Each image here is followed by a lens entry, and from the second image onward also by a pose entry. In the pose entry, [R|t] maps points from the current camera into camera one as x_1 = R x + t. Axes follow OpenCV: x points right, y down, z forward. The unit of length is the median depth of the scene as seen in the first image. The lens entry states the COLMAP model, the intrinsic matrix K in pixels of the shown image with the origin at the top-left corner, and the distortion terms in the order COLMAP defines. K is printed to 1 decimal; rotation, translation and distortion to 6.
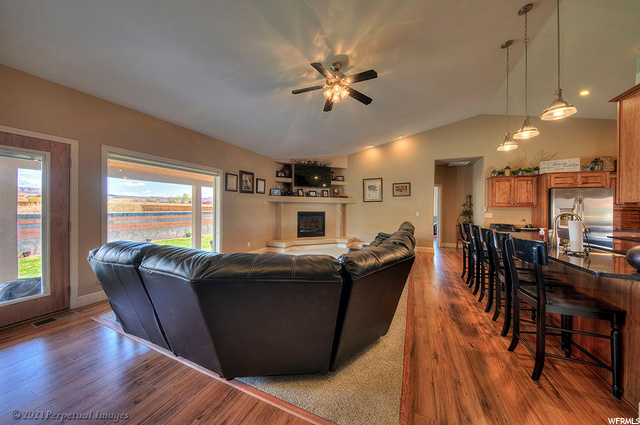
lens RADIAL K [[205.3, 0, 325.3], [0, 205.3, 208.5], [0, 0, 1]] dist [-0.000363, -0.000090]
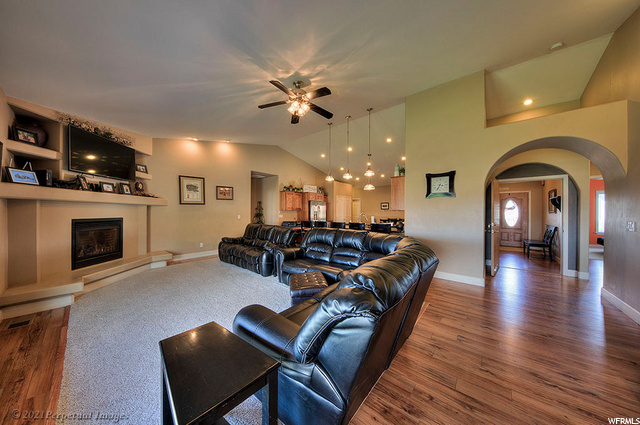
lens RADIAL K [[202.7, 0, 320.0], [0, 202.7, 212.5], [0, 0, 1]] dist [0.000126, -0.000022]
pose [[0.290457, -0.009960, 0.956836, -0.476345], [0.002774, 0.999950, 0.009566, -0.005620], [-0.956884, -0.000124, 0.290470, 0.285028]]
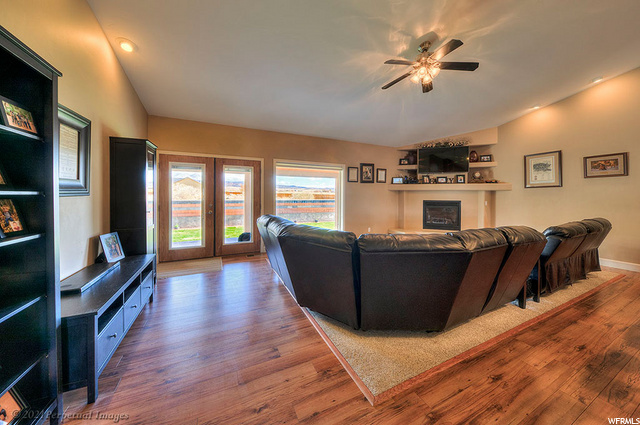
lens RADIAL K [[216.5, 0, 321.0], [0, 216.5, 196.8], [0, 0, 1]] dist [-0.000358, -0.000129]
pose [[0.748976, 0.000200, -0.662597, 0.177786], [-0.001986, 0.999996, -0.001943, 0.002120], [0.662594, 0.002771, 0.748973, -0.031424]]
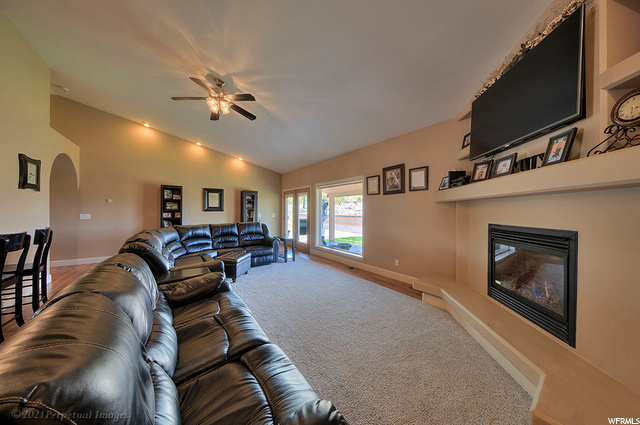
lens RADIAL K [[202.7, 0, 320.0], [0, 202.7, 212.5], [0, 0, 1]] dist [0.000126, -0.000022]
pose [[-0.498663, -0.007467, -0.866764, 0.359764], [-0.015525, 0.999879, 0.000318, -0.001018], [0.866657, 0.013615, -0.498718, 0.998470]]
